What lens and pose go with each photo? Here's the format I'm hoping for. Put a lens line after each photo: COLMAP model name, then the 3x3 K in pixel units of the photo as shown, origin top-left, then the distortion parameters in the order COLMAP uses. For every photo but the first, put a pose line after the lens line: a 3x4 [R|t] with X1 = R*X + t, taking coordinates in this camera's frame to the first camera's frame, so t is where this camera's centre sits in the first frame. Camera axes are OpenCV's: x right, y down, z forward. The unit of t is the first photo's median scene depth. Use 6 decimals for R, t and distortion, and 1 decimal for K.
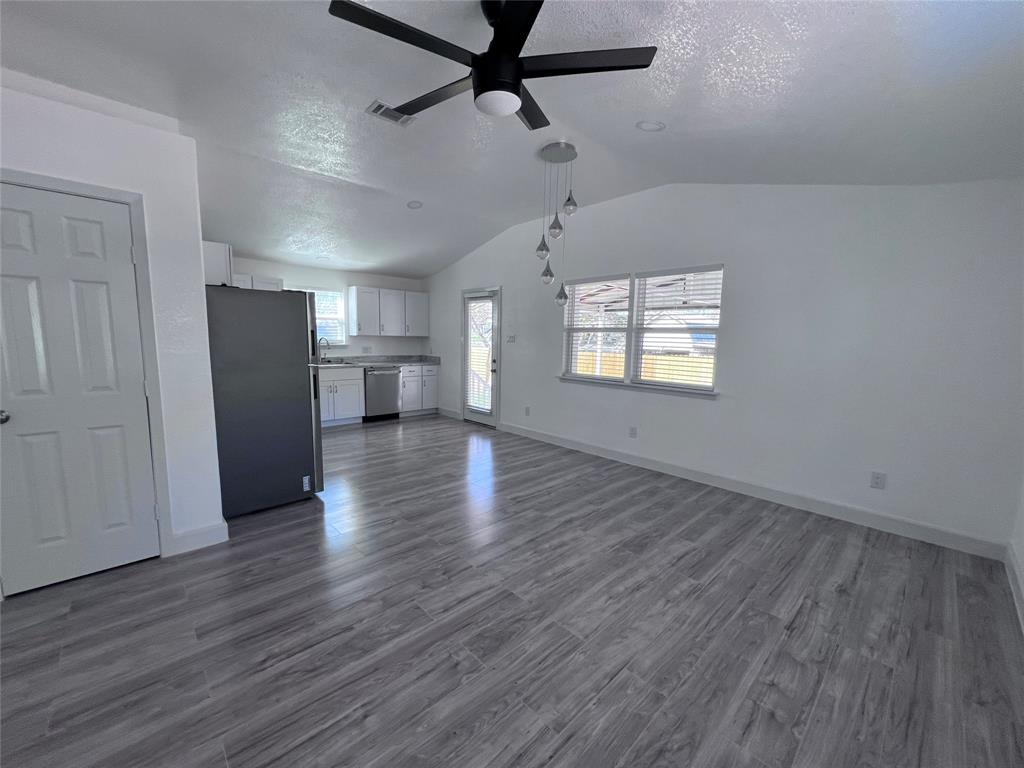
lens RADIAL K [[410.6, 0, 510.8], [0, 410.6, 387.1], [0, 0, 1]] dist [0.000037, 0.000274]
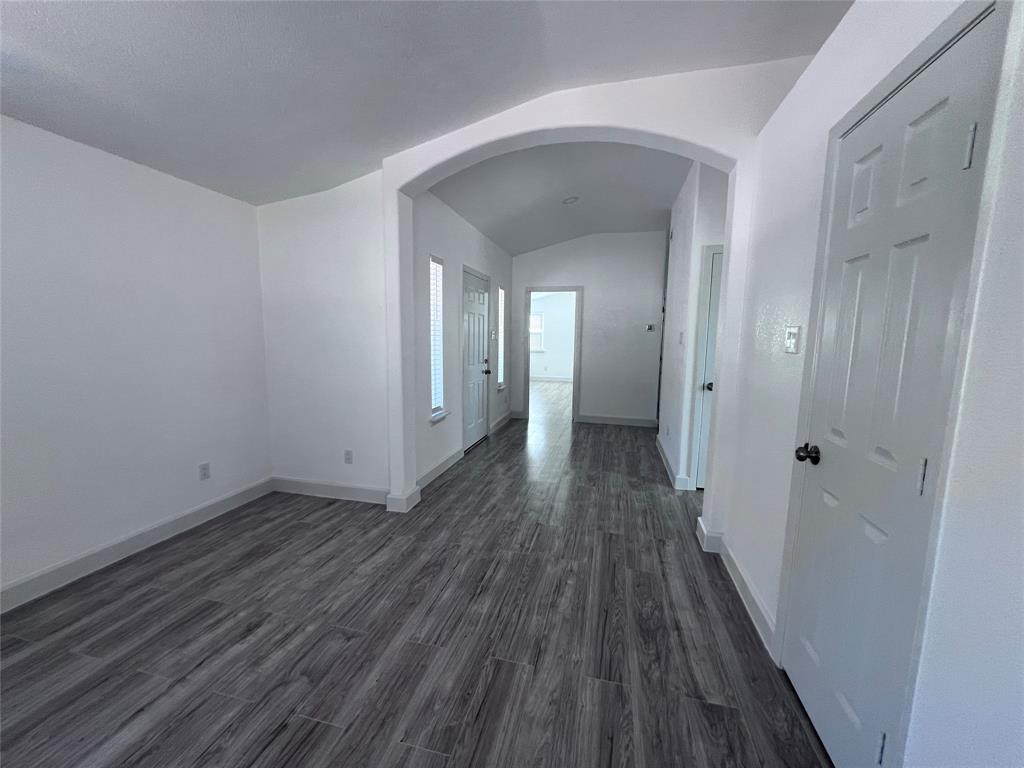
lens RADIAL K [[410.6, 0, 510.8], [0, 410.6, 387.1], [0, 0, 1]] dist [0.000037, 0.000274]
pose [[-0.841373, 0.038571, -0.539077, -0.225555], [-0.093981, 0.971812, 0.216216, -0.097276], [0.532221, 0.232581, -0.814031, 0.780739]]
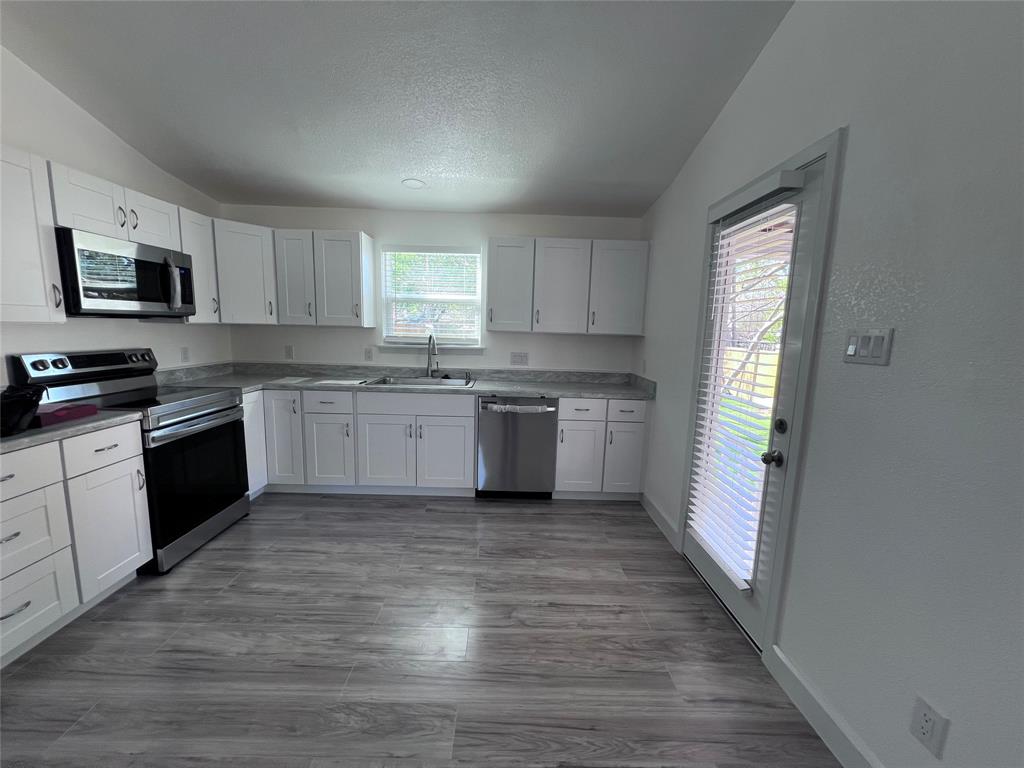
lens RADIAL K [[410.6, 0, 510.8], [0, 410.6, 387.1], [0, 0, 1]] dist [0.000037, 0.000274]
pose [[0.734819, 0.098347, -0.671096, 0.017759], [-0.097064, 0.994496, 0.039460, -0.152094], [0.671282, 0.036143, 0.740320, 1.227214]]
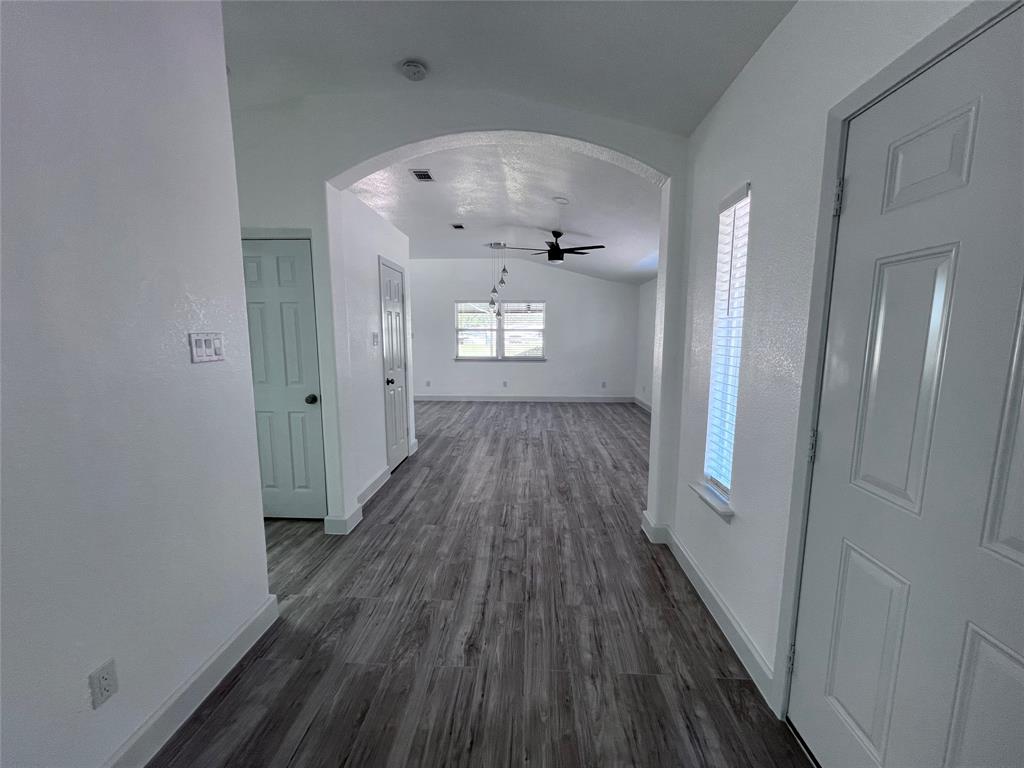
lens RADIAL K [[410.6, 0, 510.8], [0, 410.6, 387.1], [0, 0, 1]] dist [0.000037, 0.000274]
pose [[0.722002, -0.108871, 0.683272, -1.330845], [0.096867, 0.993722, 0.055980, 0.027103], [-0.685077, 0.025769, 0.728015, -0.535190]]
